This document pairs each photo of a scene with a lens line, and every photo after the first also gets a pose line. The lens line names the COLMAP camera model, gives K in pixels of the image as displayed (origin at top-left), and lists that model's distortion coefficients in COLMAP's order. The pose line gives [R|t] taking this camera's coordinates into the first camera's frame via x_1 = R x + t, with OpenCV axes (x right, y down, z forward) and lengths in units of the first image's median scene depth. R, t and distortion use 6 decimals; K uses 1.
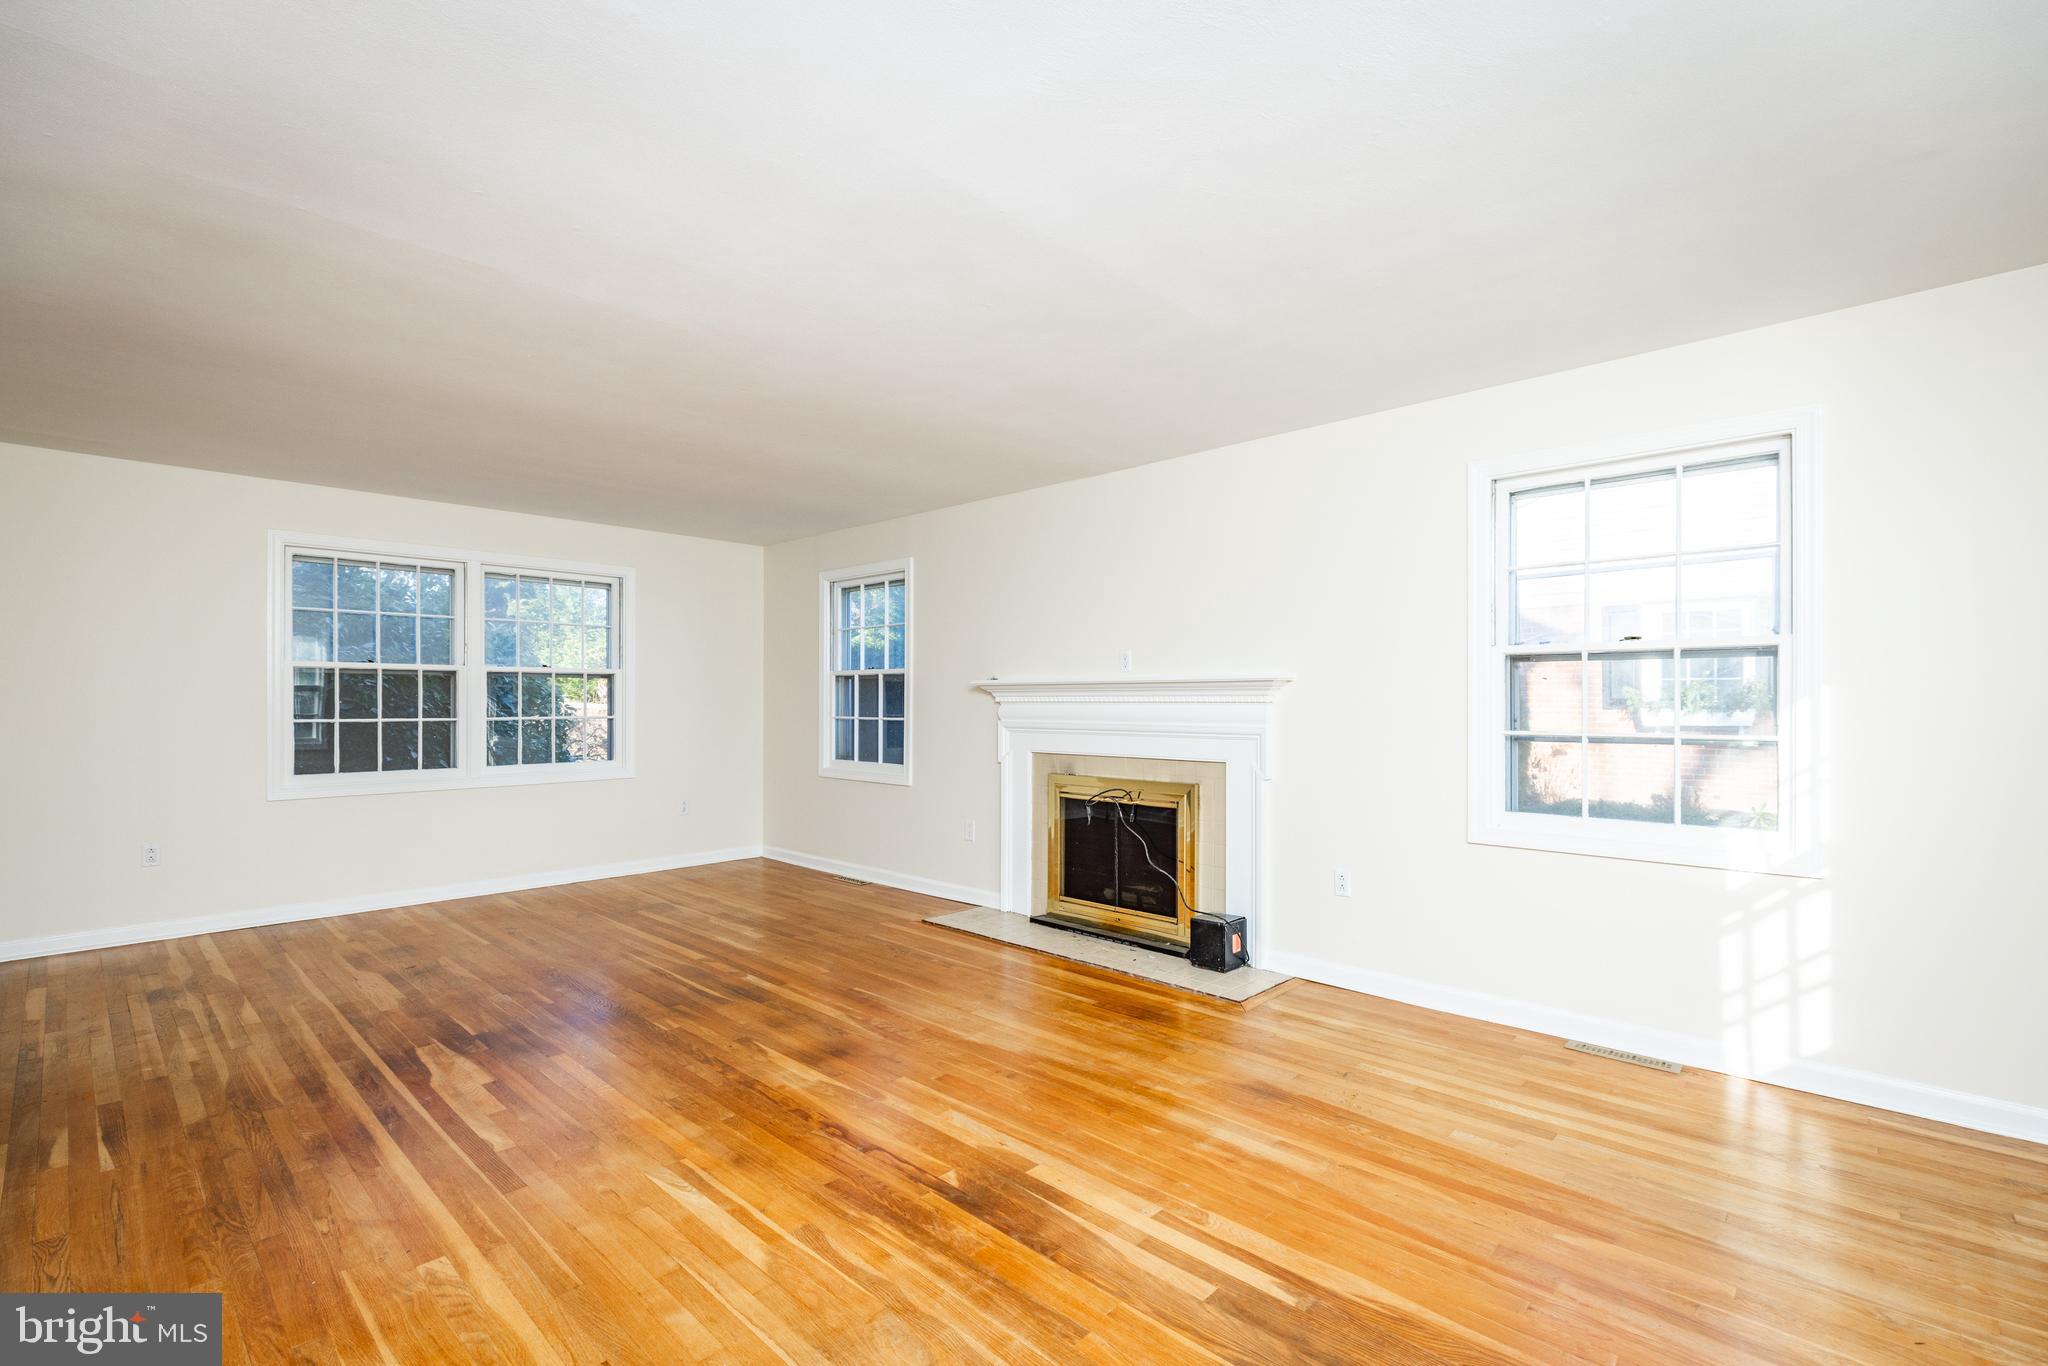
lens RADIAL K [[911.8, 0, 1020.5], [0, 911.8, 687.1], [0, 0, 1]] dist [0.007567, -0.000966]
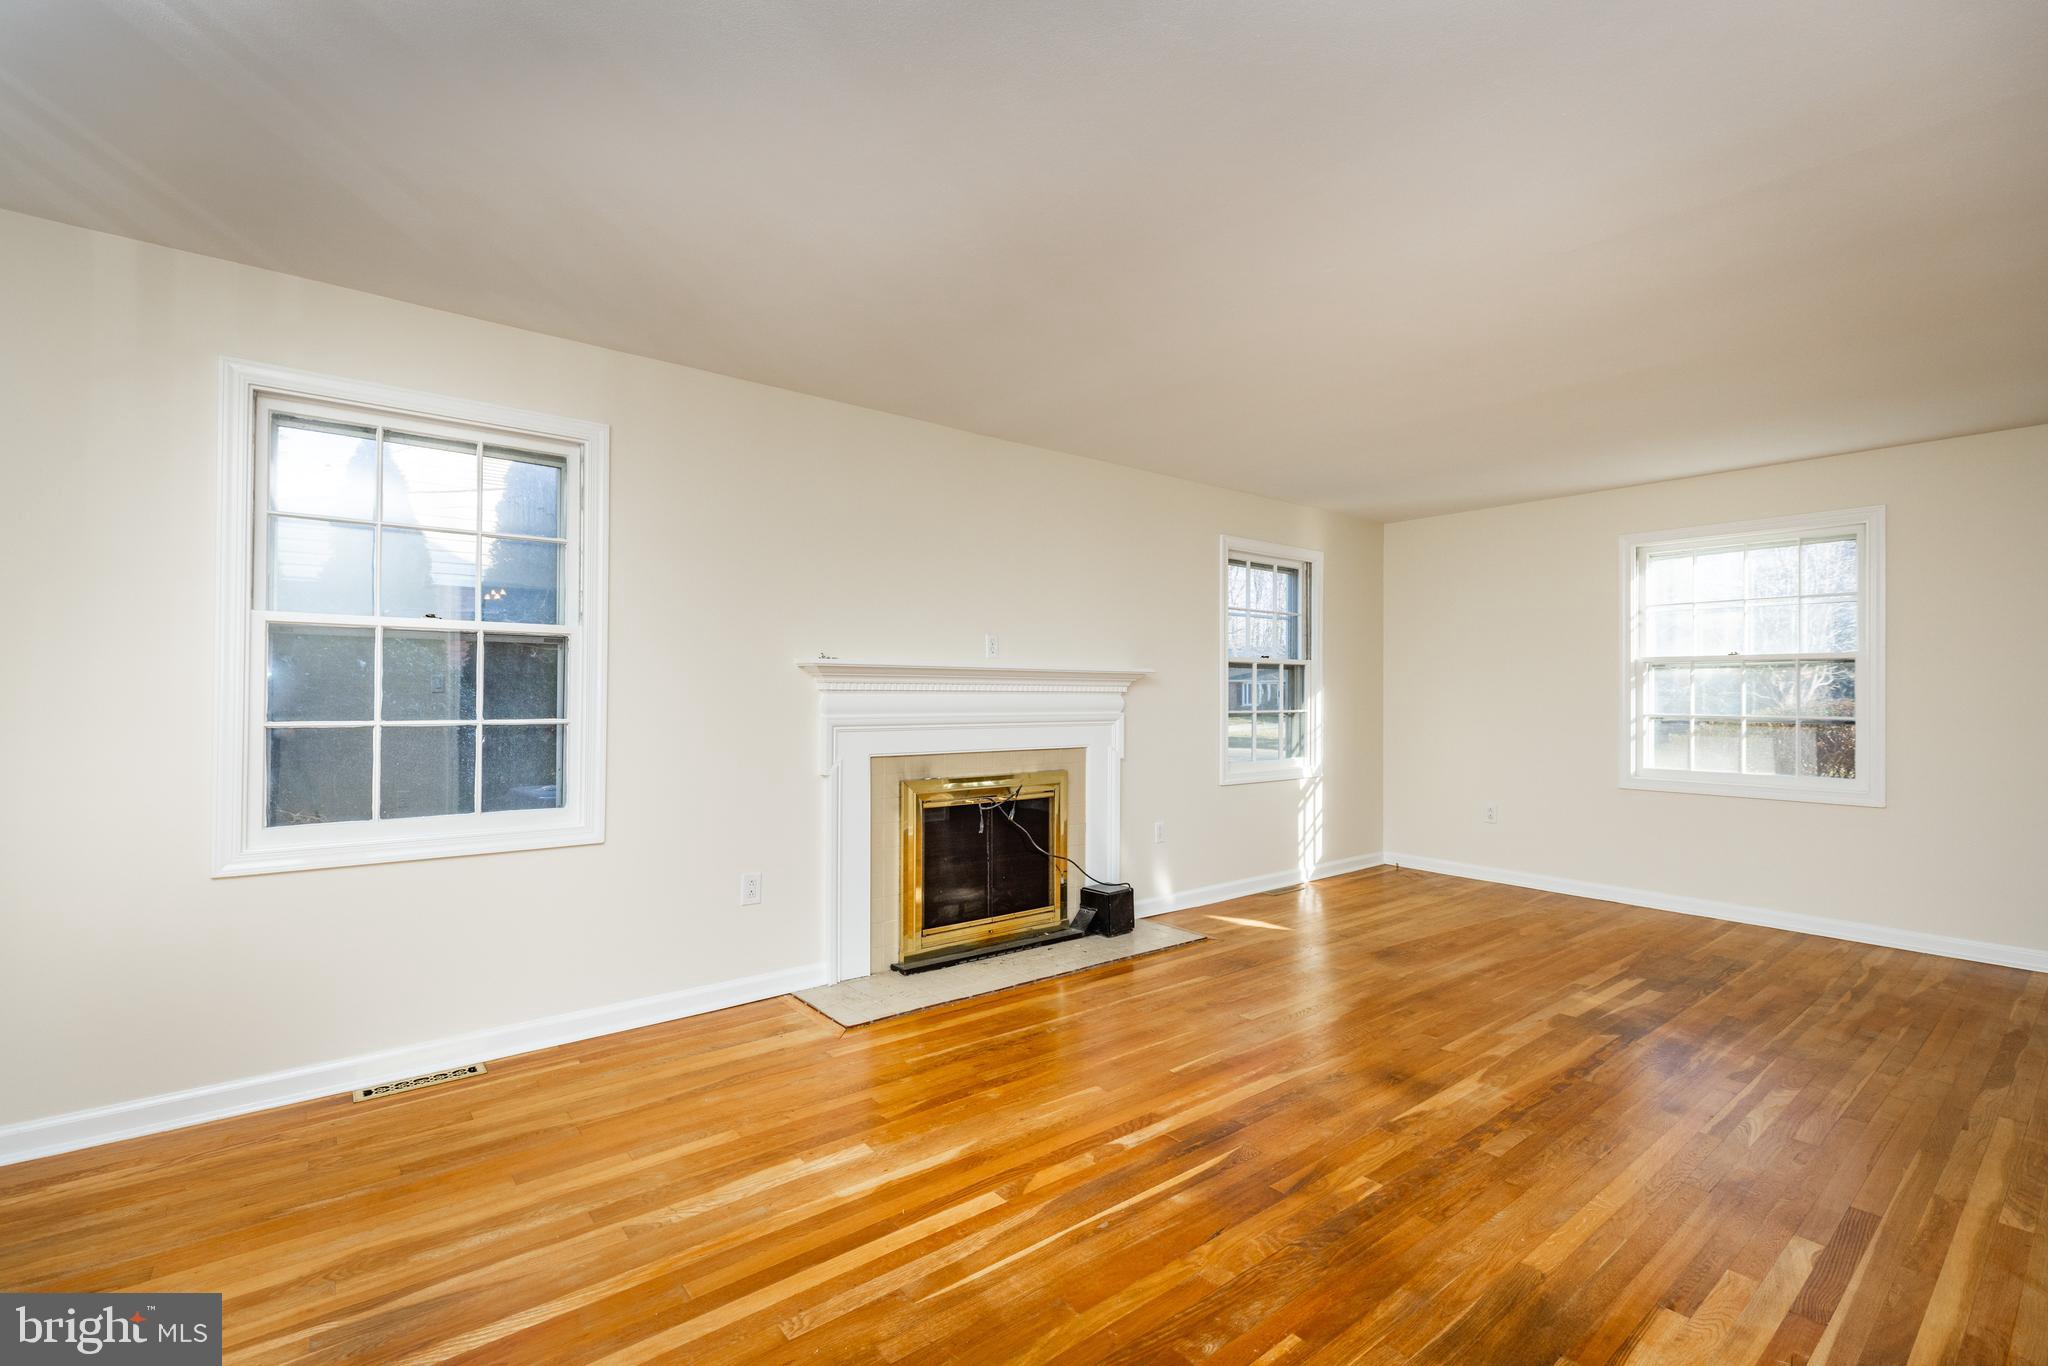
lens RADIAL K [[911.8, 0, 1020.5], [0, 911.8, 687.1], [0, 0, 1]] dist [0.007567, -0.000966]
pose [[0.127971, 0.006737, 0.991755, -1.164257], [-0.022476, 0.999740, -0.003891, 0.023173], [-0.991523, -0.021792, 0.128090, 1.271711]]
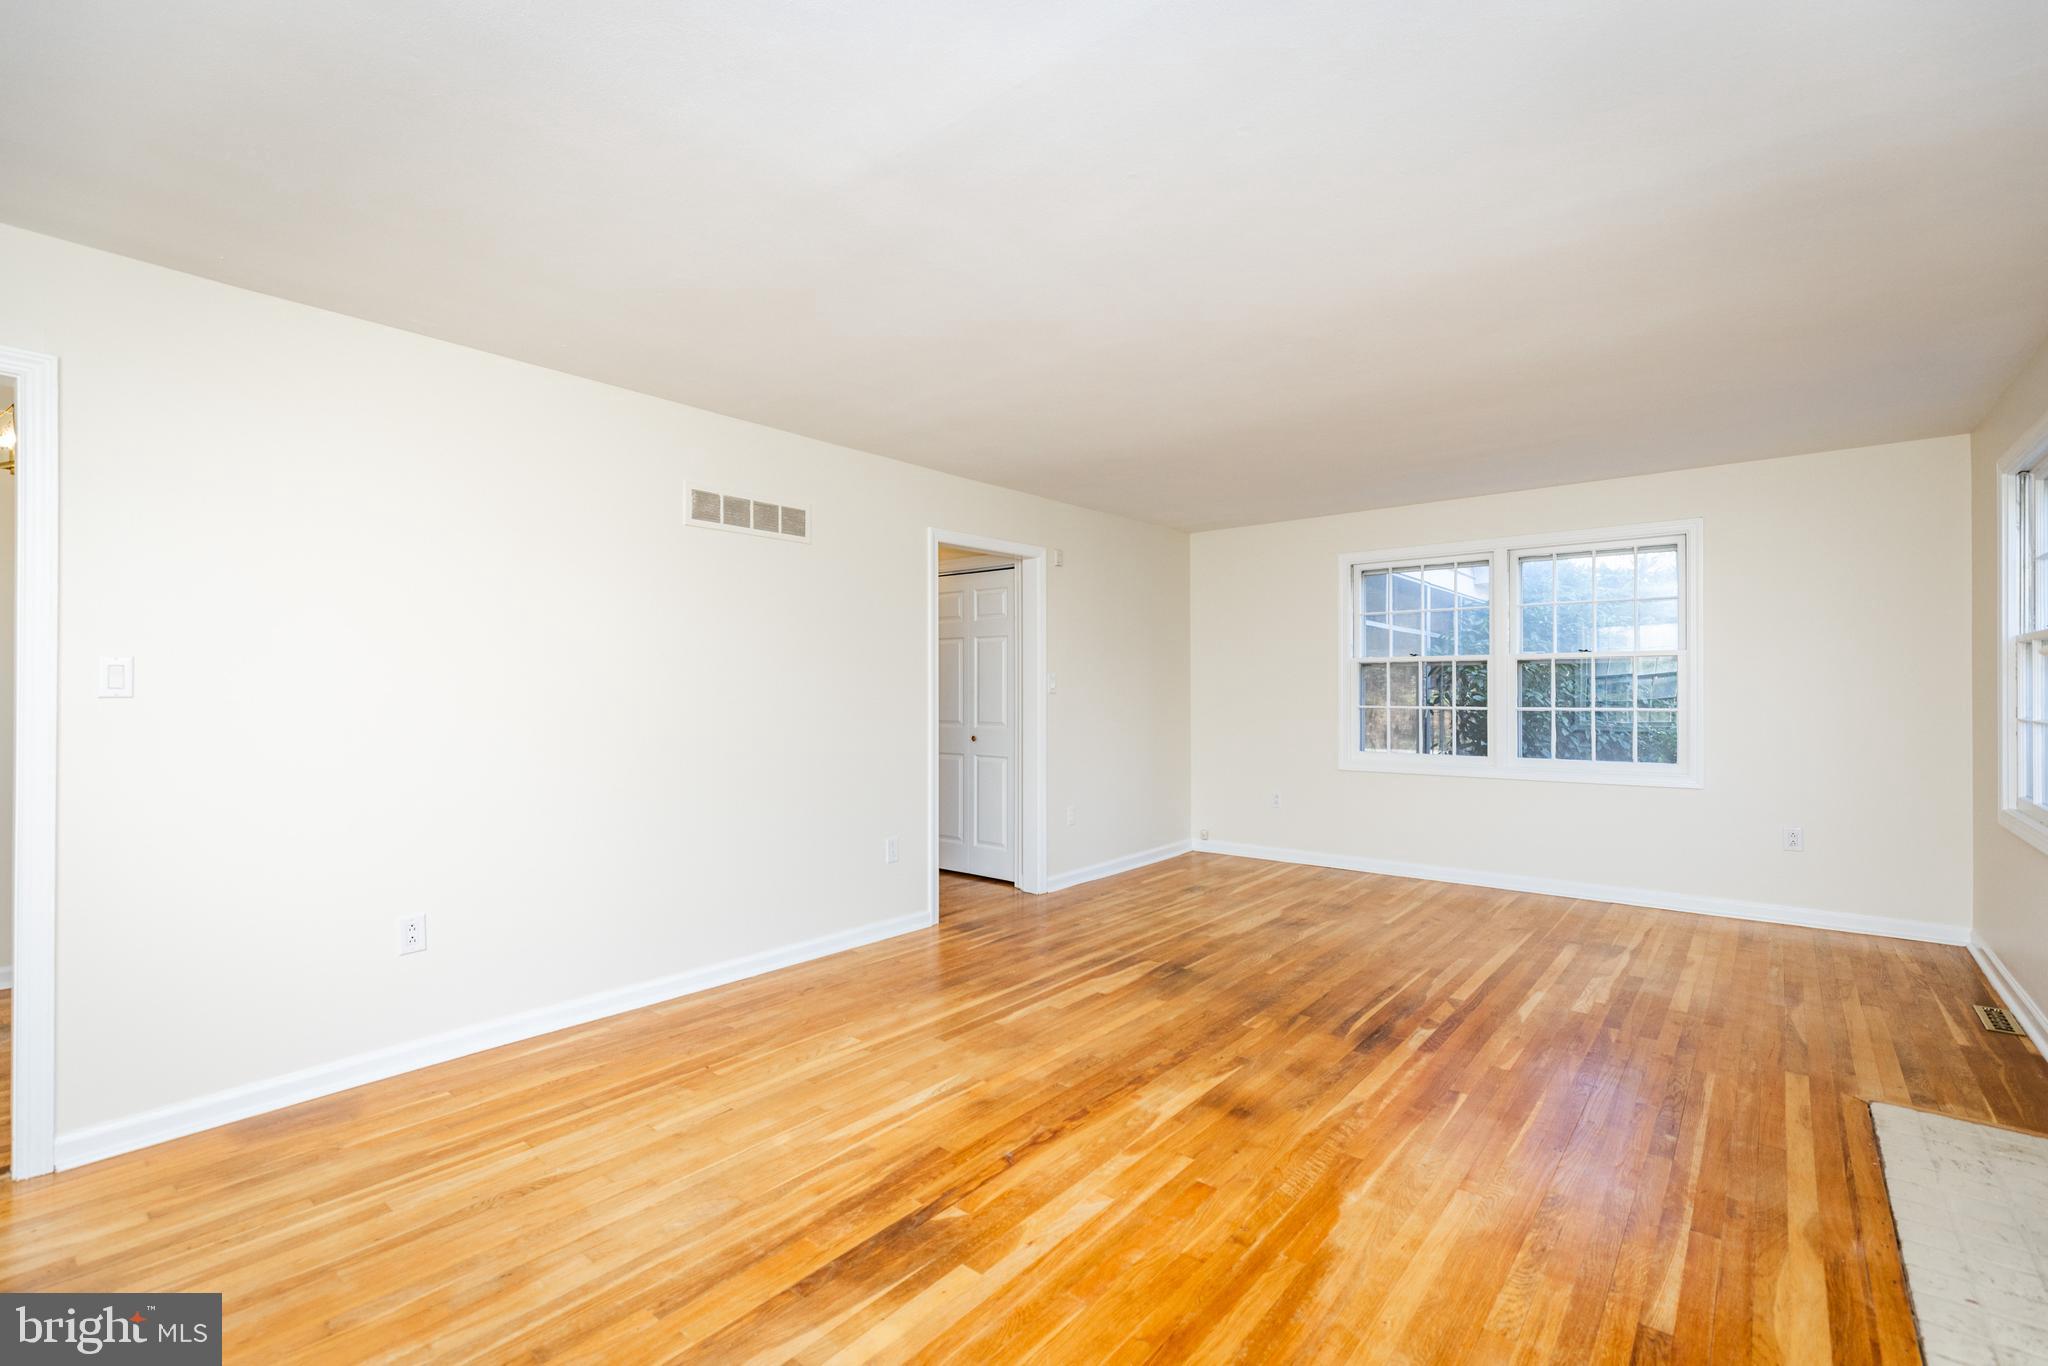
lens RADIAL K [[911.8, 0, 1020.5], [0, 911.8, 687.1], [0, 0, 1]] dist [0.007567, -0.000966]
pose [[0.070961, -0.004453, -0.997469, 0.624221], [0.018331, 0.999827, -0.003159, 0.009990], [0.997311, -0.018061, 0.071031, 0.749555]]
